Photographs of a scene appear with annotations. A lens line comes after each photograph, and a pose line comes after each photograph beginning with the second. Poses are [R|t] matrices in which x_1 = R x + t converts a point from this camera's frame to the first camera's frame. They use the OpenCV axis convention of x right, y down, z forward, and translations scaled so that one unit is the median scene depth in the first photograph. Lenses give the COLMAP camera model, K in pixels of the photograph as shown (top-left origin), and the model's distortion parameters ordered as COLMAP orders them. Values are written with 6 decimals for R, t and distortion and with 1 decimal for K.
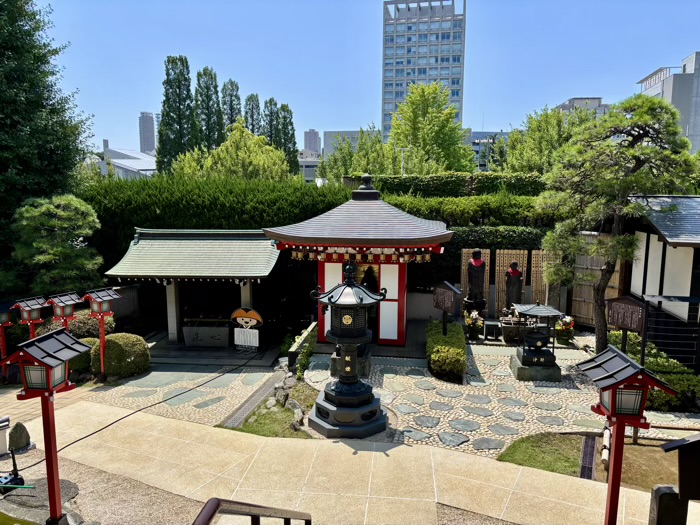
lens RADIAL K [[521.2, 0, 344.0], [0, 521.2, 265.5], [0, 0, 1]] dist [0.047362, -0.058023]
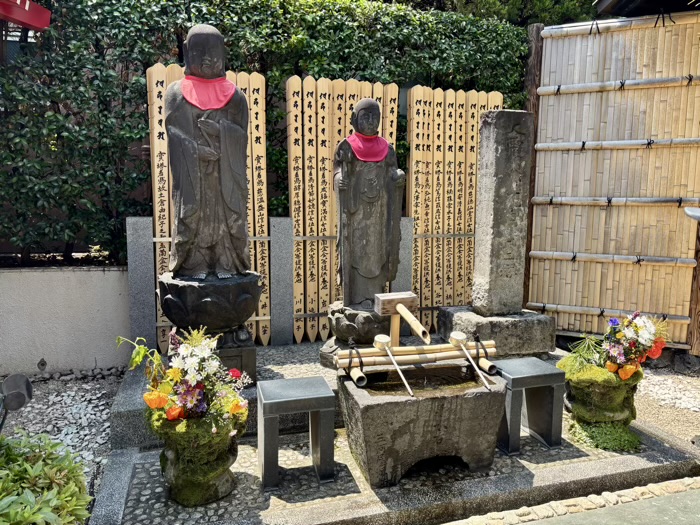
lens RADIAL K [[521.2, 0, 350.5], [0, 521.2, 266.2], [0, 0, 1]] dist [0.047362, -0.058023]
pose [[0.901566, -0.052049, 0.429500, 0.228372], [0.051767, 0.998583, 0.012349, 0.067509], [-0.429534, 0.011100, 0.902982, 0.848003]]
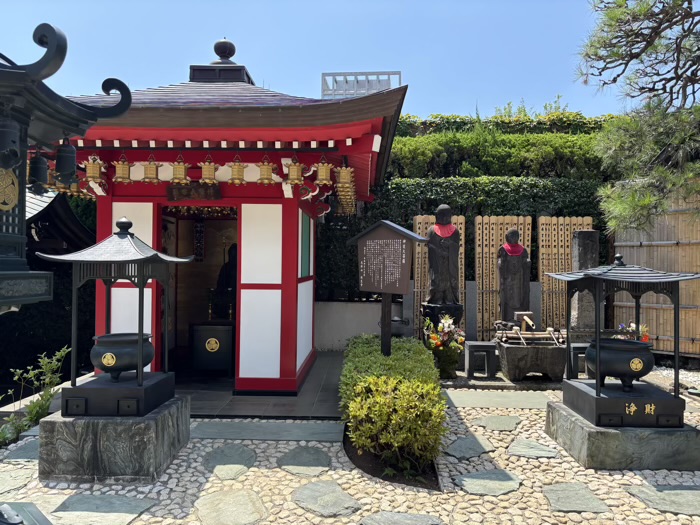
lens RADIAL K [[521.2, 0, 350.6], [0, 521.2, 265.2], [0, 0, 1]] dist [0.047362, -0.058023]
pose [[0.992334, 0.009596, 0.123211, 0.104387], [0.007980, 0.989925, -0.141371, 0.109032], [-0.123326, 0.141270, 0.982259, 0.541909]]
